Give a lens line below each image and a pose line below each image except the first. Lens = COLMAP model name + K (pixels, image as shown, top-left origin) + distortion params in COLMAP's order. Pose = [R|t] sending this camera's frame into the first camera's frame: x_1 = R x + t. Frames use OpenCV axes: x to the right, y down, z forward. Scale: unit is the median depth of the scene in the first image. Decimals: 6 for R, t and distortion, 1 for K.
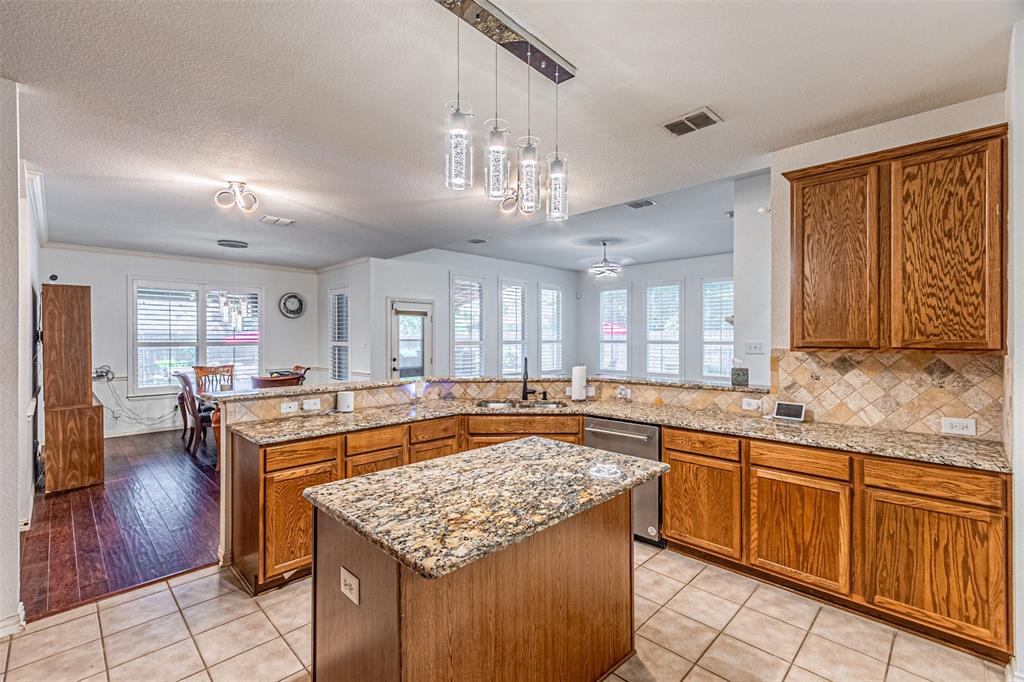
lens RADIAL K [[447.5, 0, 511.8], [0, 447.5, 339.9], [0, 0, 1]] dist [0.000136, -0.000172]
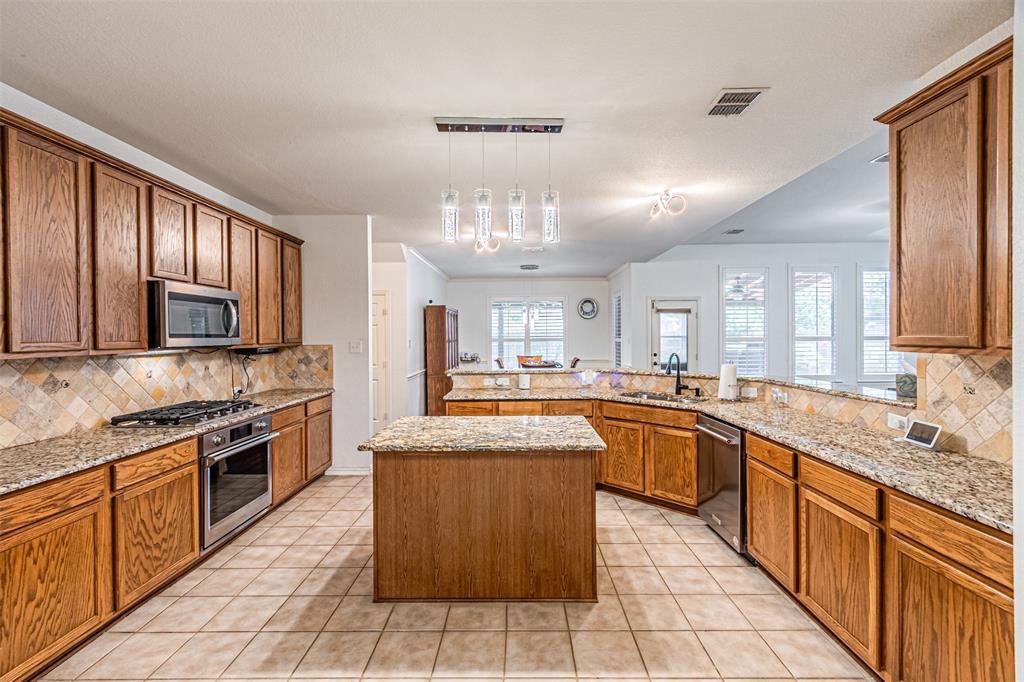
lens RADIAL K [[447.5, 0, 519.1], [0, 447.5, 339.3], [0, 0, 1]] dist [0.000136, -0.000172]
pose [[0.700237, 0.002218, -0.713907, 0.740711], [0.002610, 0.999981, 0.005667, -0.000382], [0.713905, -0.005831, 0.700218, 0.026006]]
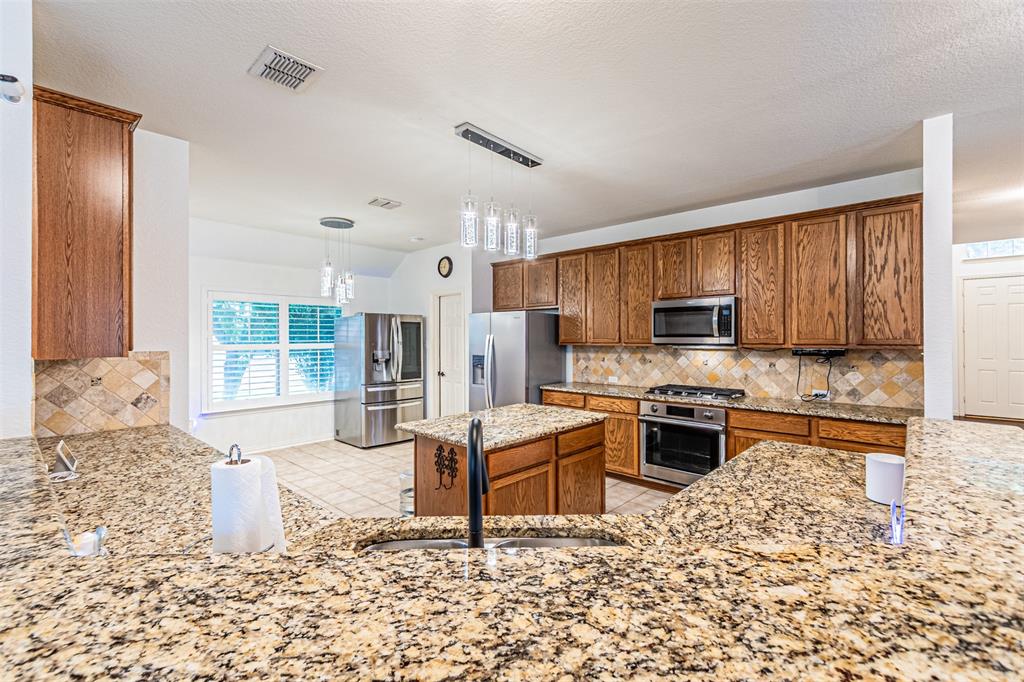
lens RADIAL K [[447.5, 0, 506.9], [0, 447.5, 335.0], [0, 0, 1]] dist [0.000136, -0.000172]
pose [[-0.999700, 0.000973, -0.024455, 0.012818], [0.000928, 0.999998, 0.001843, -0.012047], [0.024457, 0.001819, -0.999699, 1.807834]]
